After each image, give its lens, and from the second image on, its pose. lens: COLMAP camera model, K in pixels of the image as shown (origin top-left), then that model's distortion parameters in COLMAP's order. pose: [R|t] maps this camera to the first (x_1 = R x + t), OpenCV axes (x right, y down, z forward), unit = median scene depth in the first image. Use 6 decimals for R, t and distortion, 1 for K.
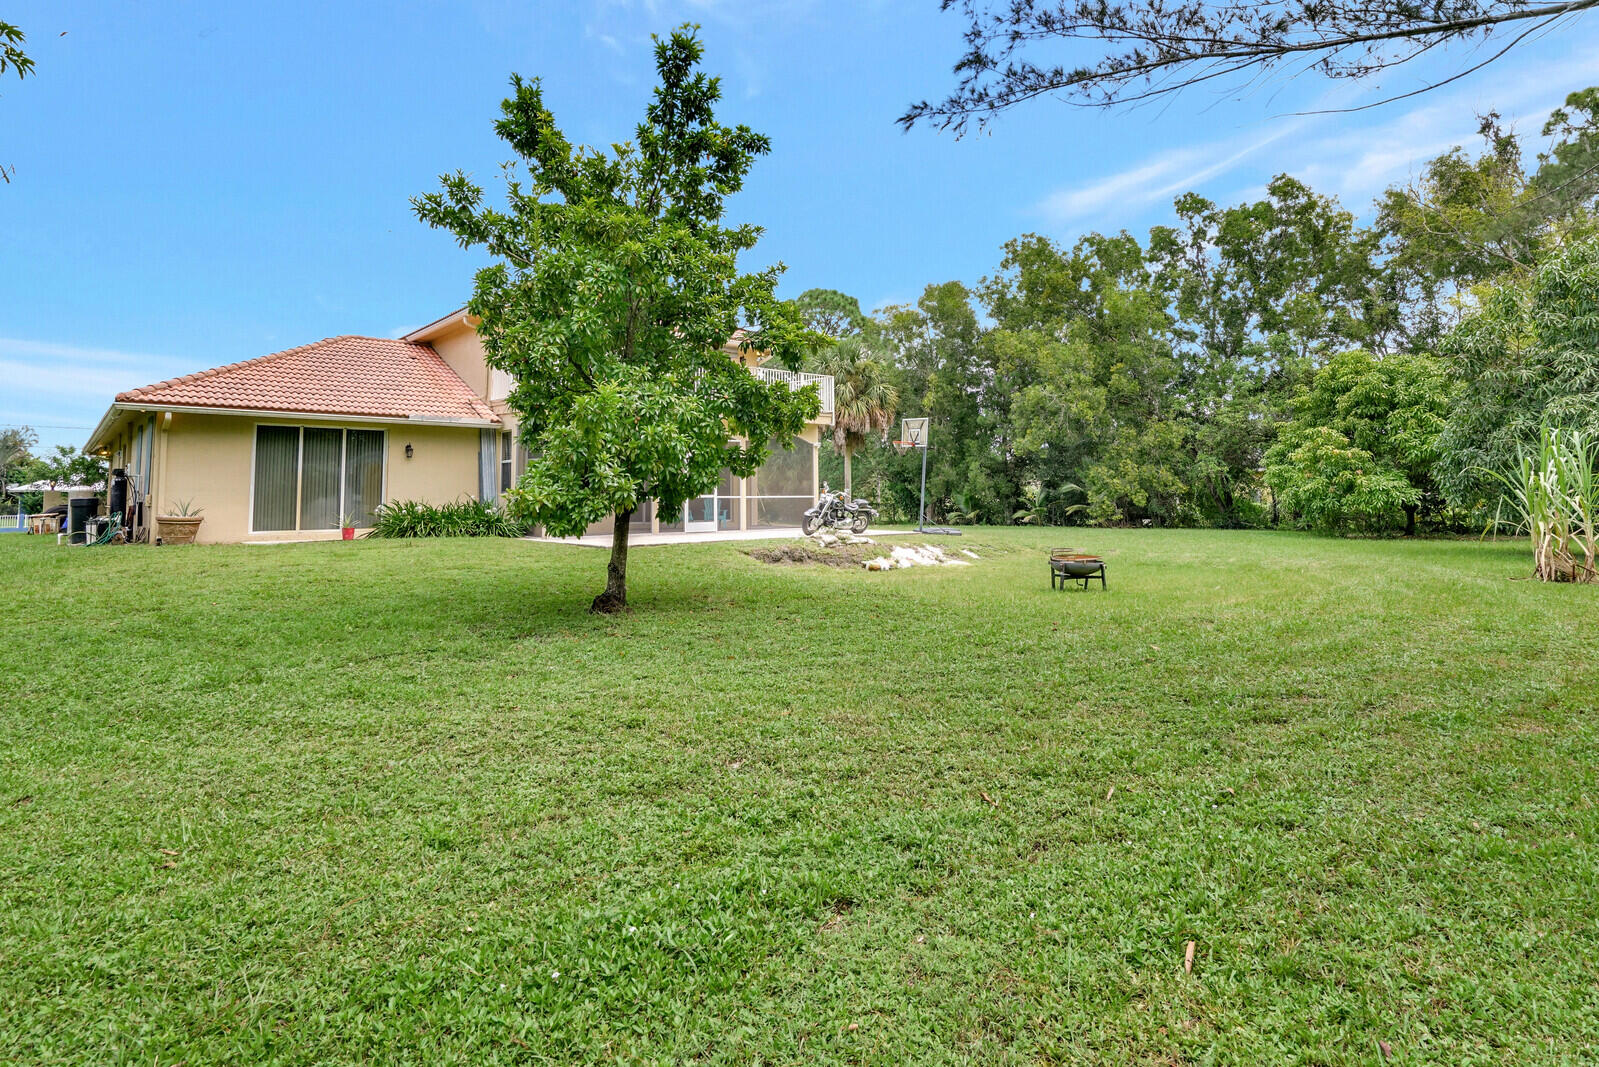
lens RADIAL K [[745.5, 0, 784.6], [0, 745.5, 532.5], [0, 0, 1]] dist [-0.028107, -0.000049]
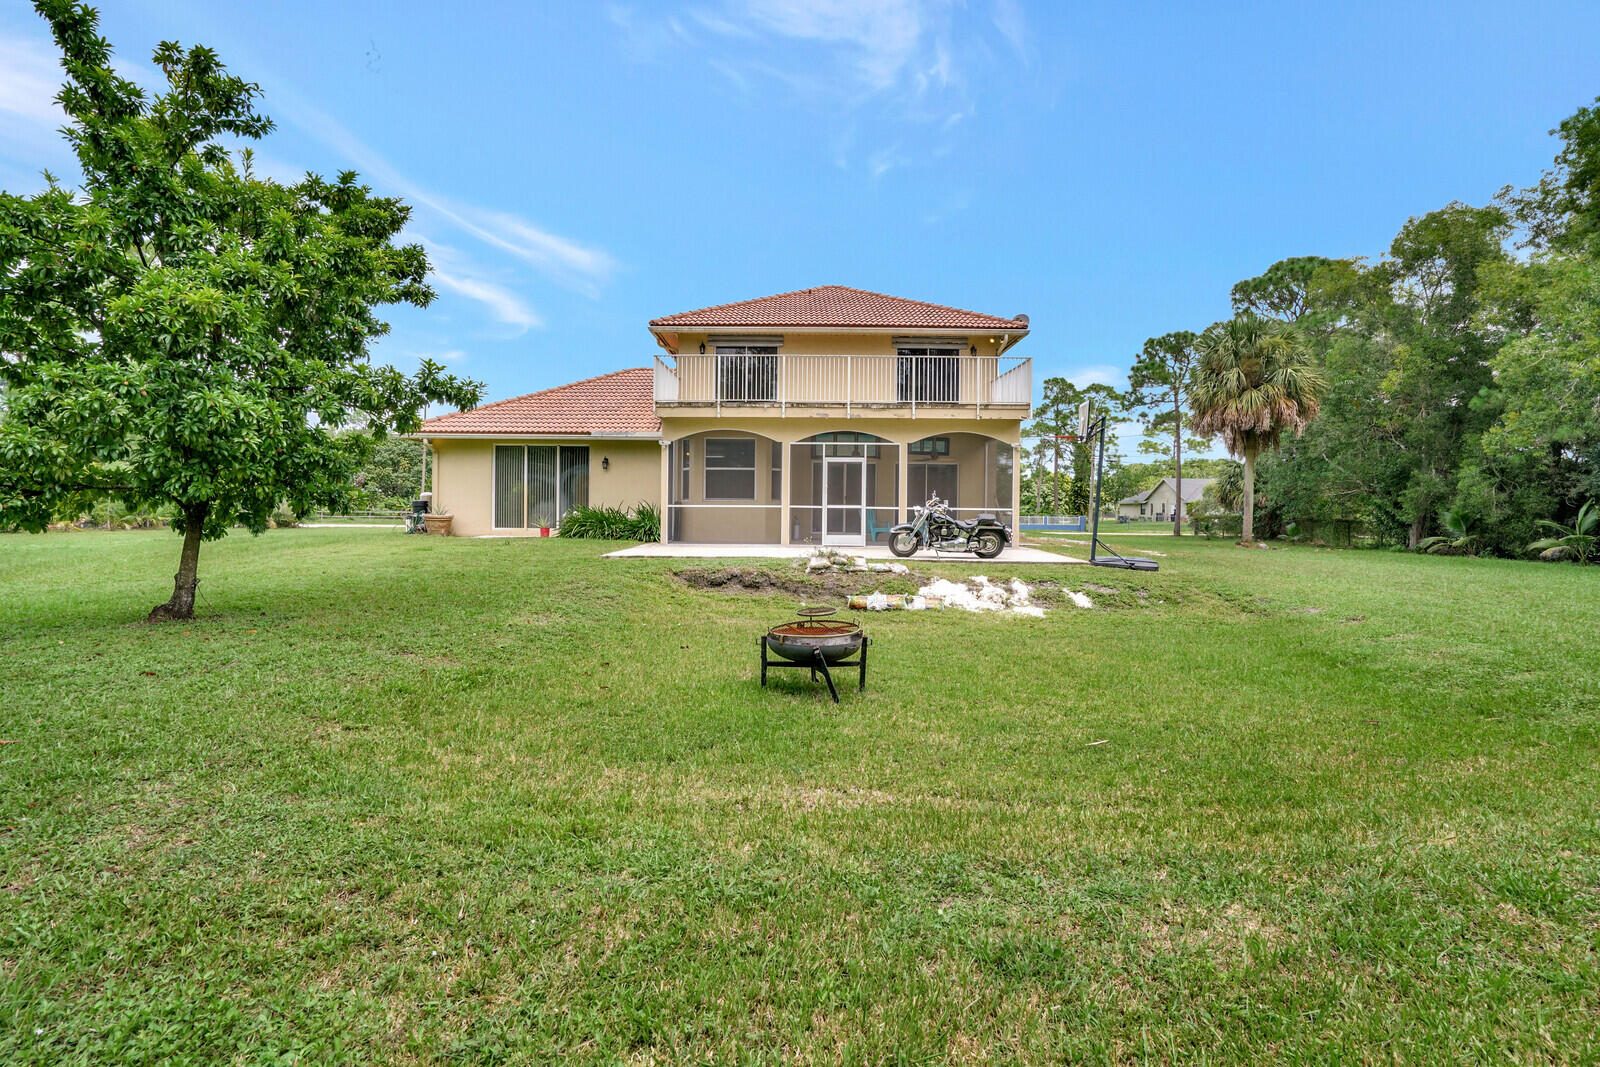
lens RADIAL K [[685.3, 0, 827.5], [0, 685.3, 519.8], [0, 0, 1]] dist [-0.001870, -0.000028]
pose [[0.794709, 0.026637, -0.606406, 0.427420], [-0.044146, 0.998927, -0.013976, -0.022671], [0.605383, 0.037877, 0.795032, 0.367603]]
